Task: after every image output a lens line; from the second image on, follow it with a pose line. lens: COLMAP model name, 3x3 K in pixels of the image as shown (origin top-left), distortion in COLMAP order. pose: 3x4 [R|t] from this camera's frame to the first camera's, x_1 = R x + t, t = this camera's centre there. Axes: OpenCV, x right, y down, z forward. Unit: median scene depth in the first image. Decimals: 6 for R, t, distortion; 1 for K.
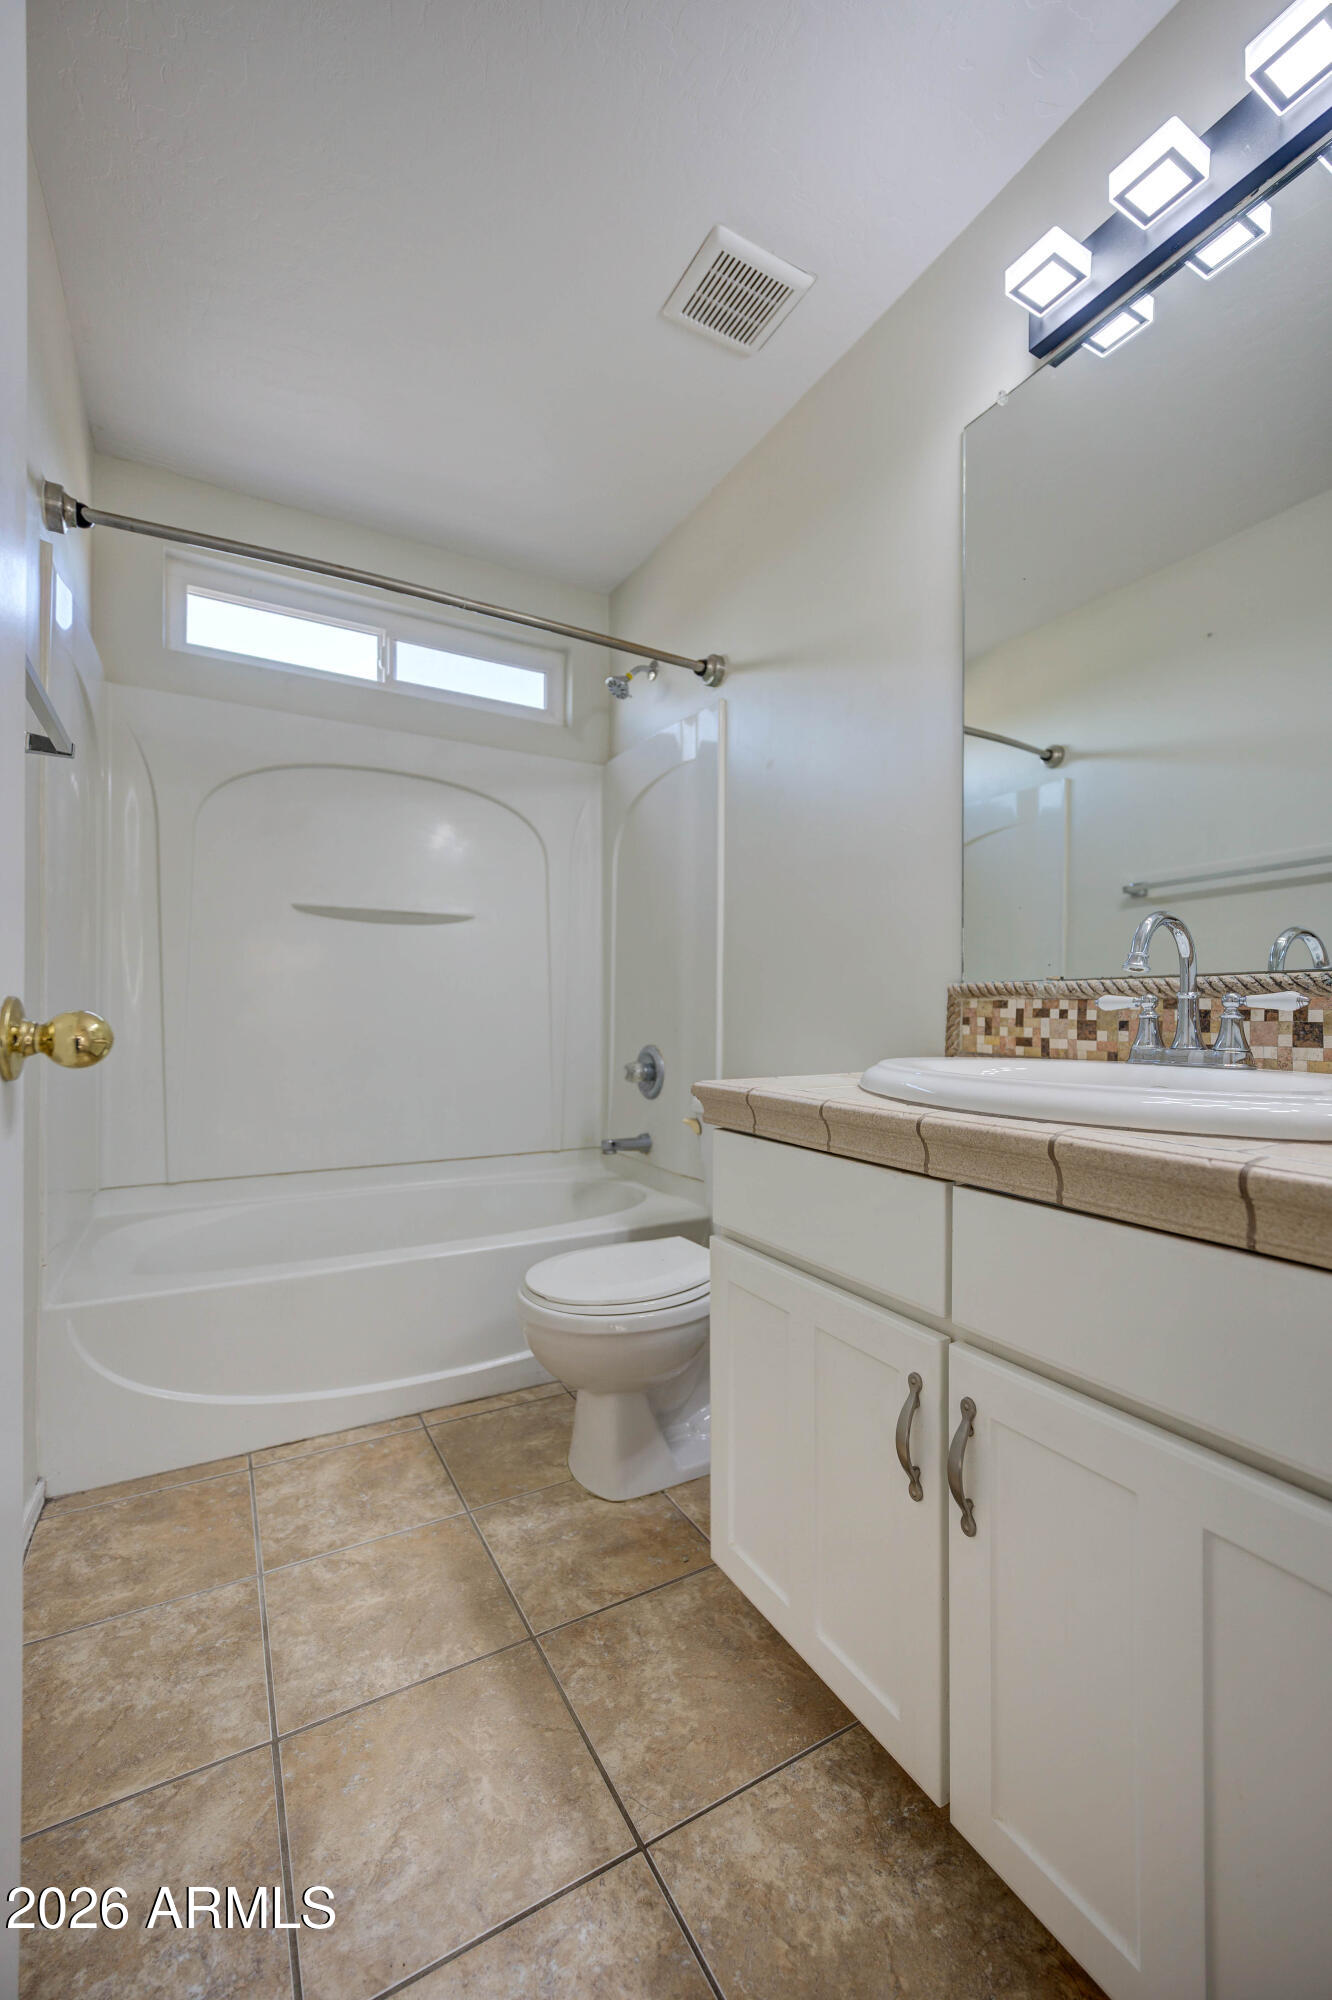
lens RADIAL K [[784.4, 0, 666.0], [0, 784.4, 1000.0], [0, 0, 1]] dist [-0.000891, -0.000372]
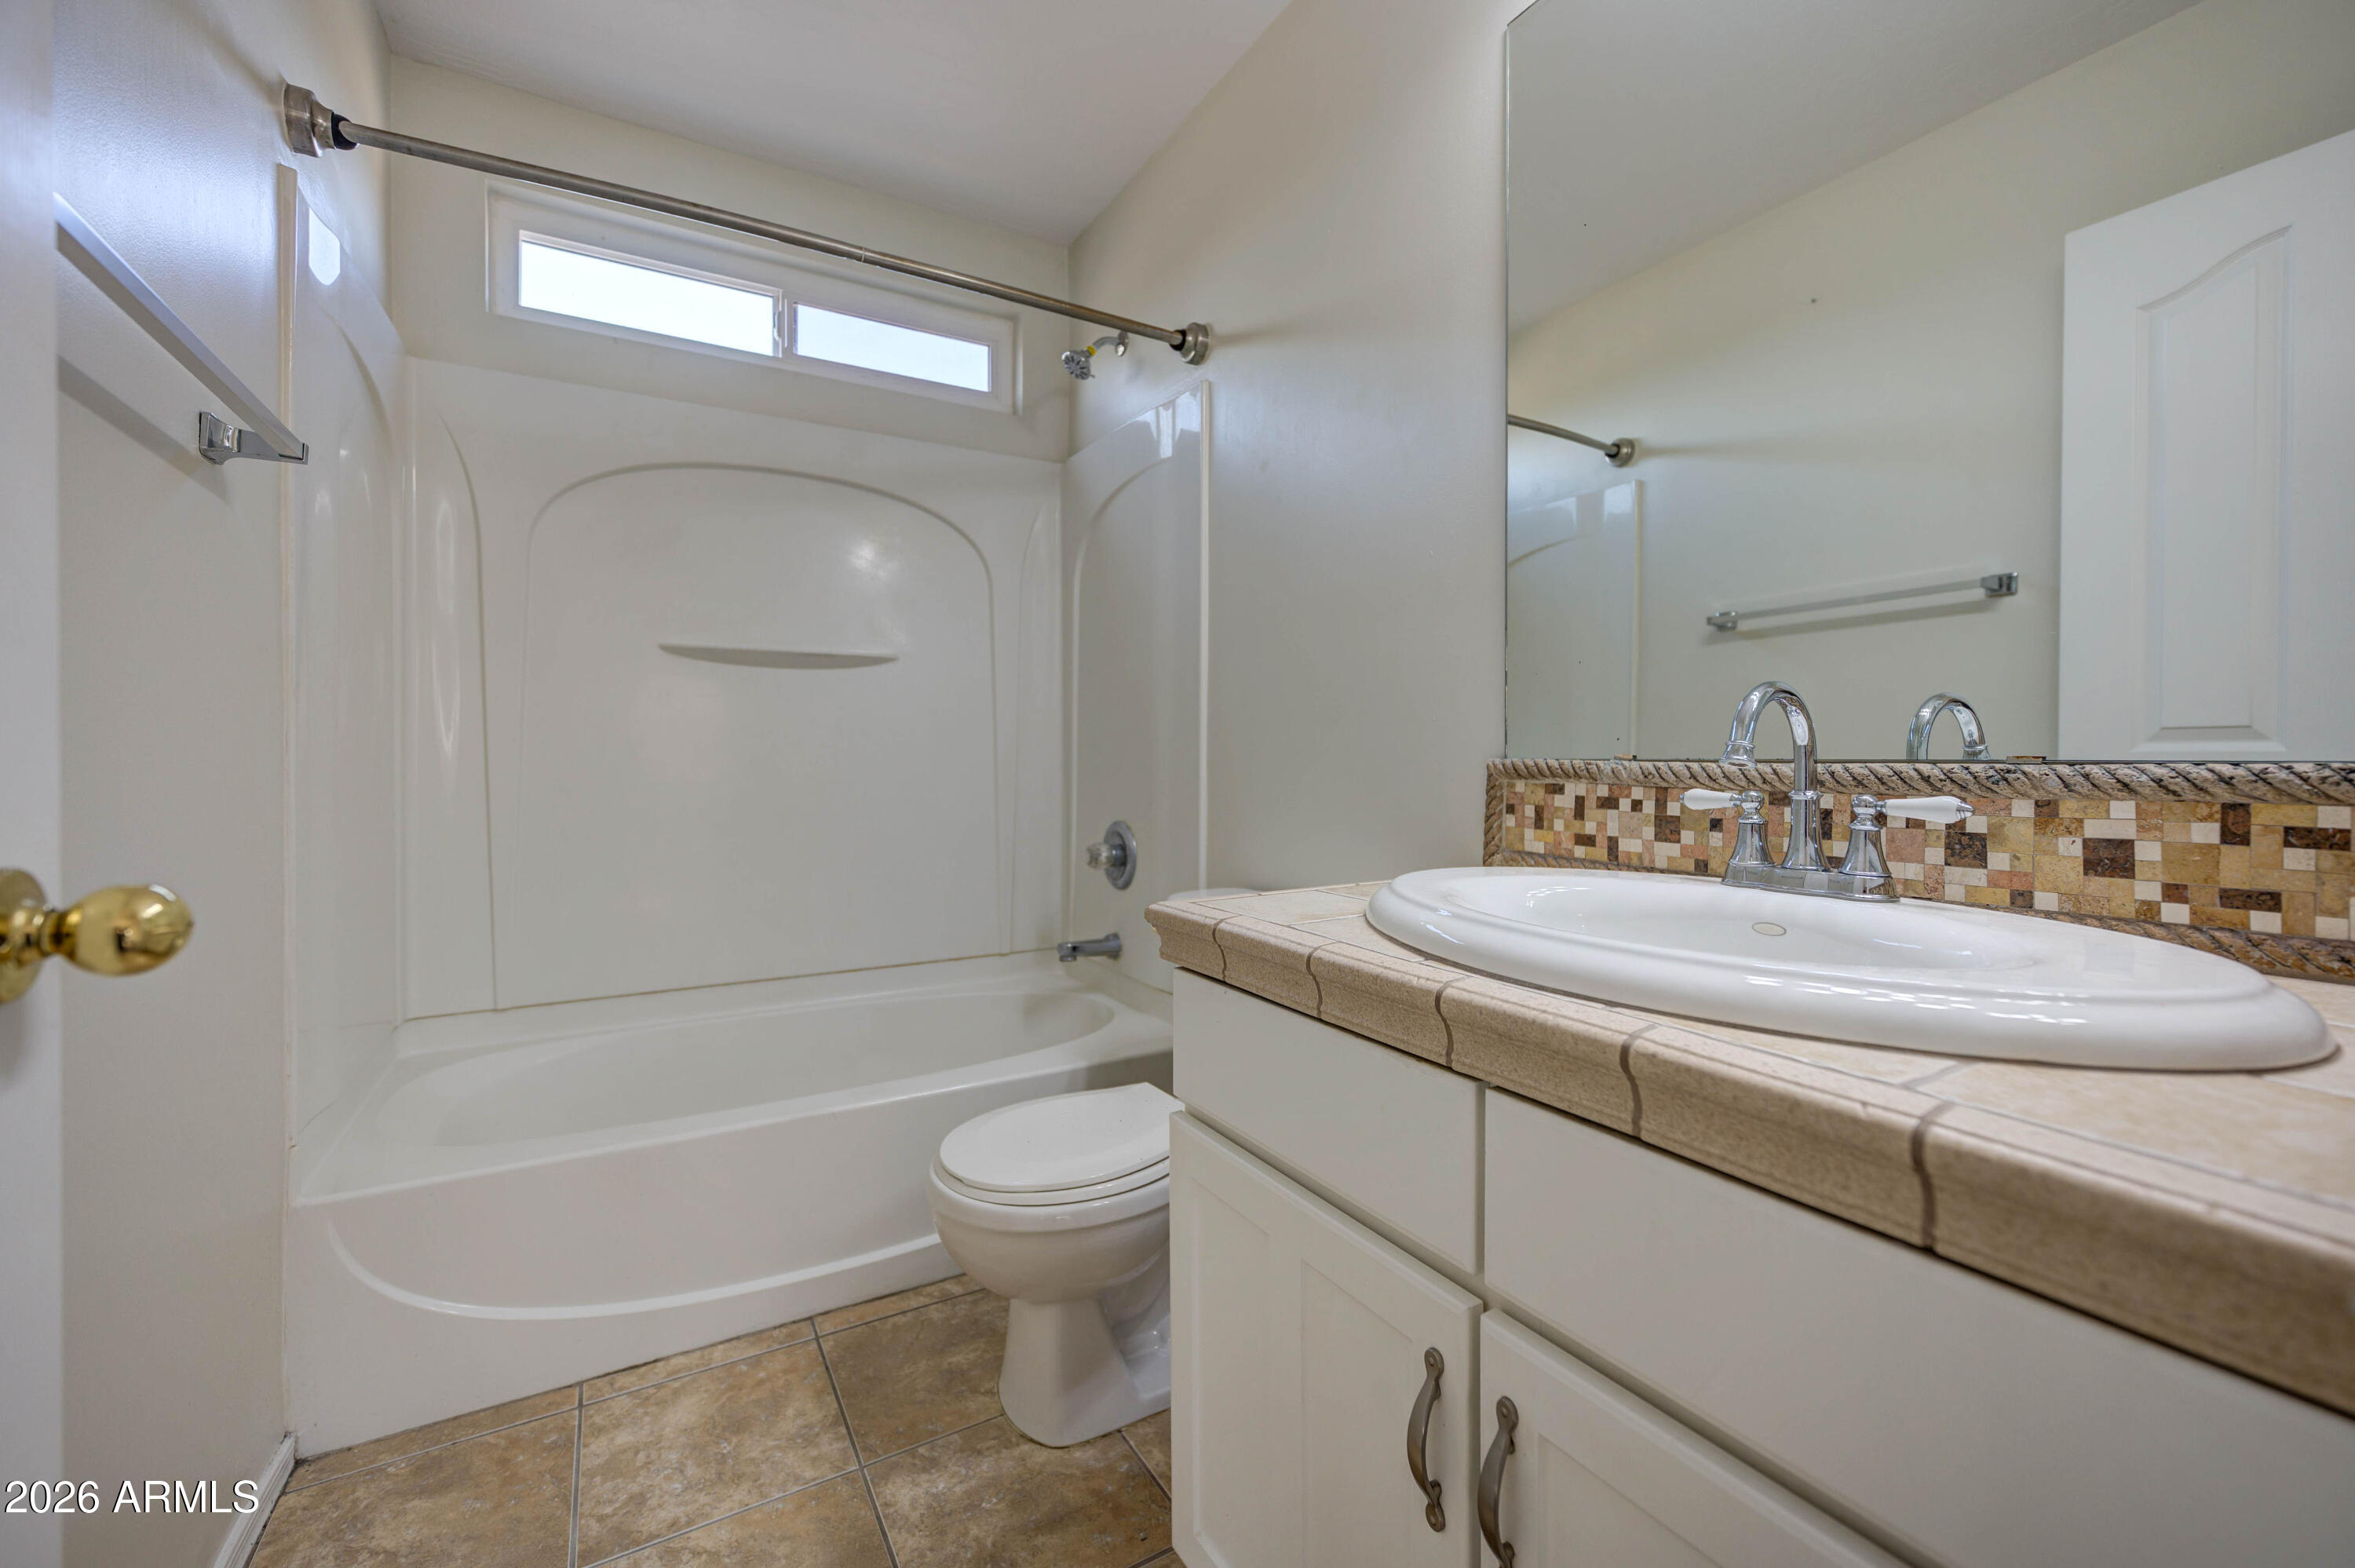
lens RADIAL K [[955.1, 0, 1185.3], [0, 955.1, 769.7], [0, 0, 1]] dist [-0.000936, 0.000165]
pose [[0.999438, -0.011233, 0.031586, 0.038553], [0.010495, 0.999670, 0.023442, -0.038670], [-0.031839, -0.023098, 0.999226, 0.084430]]
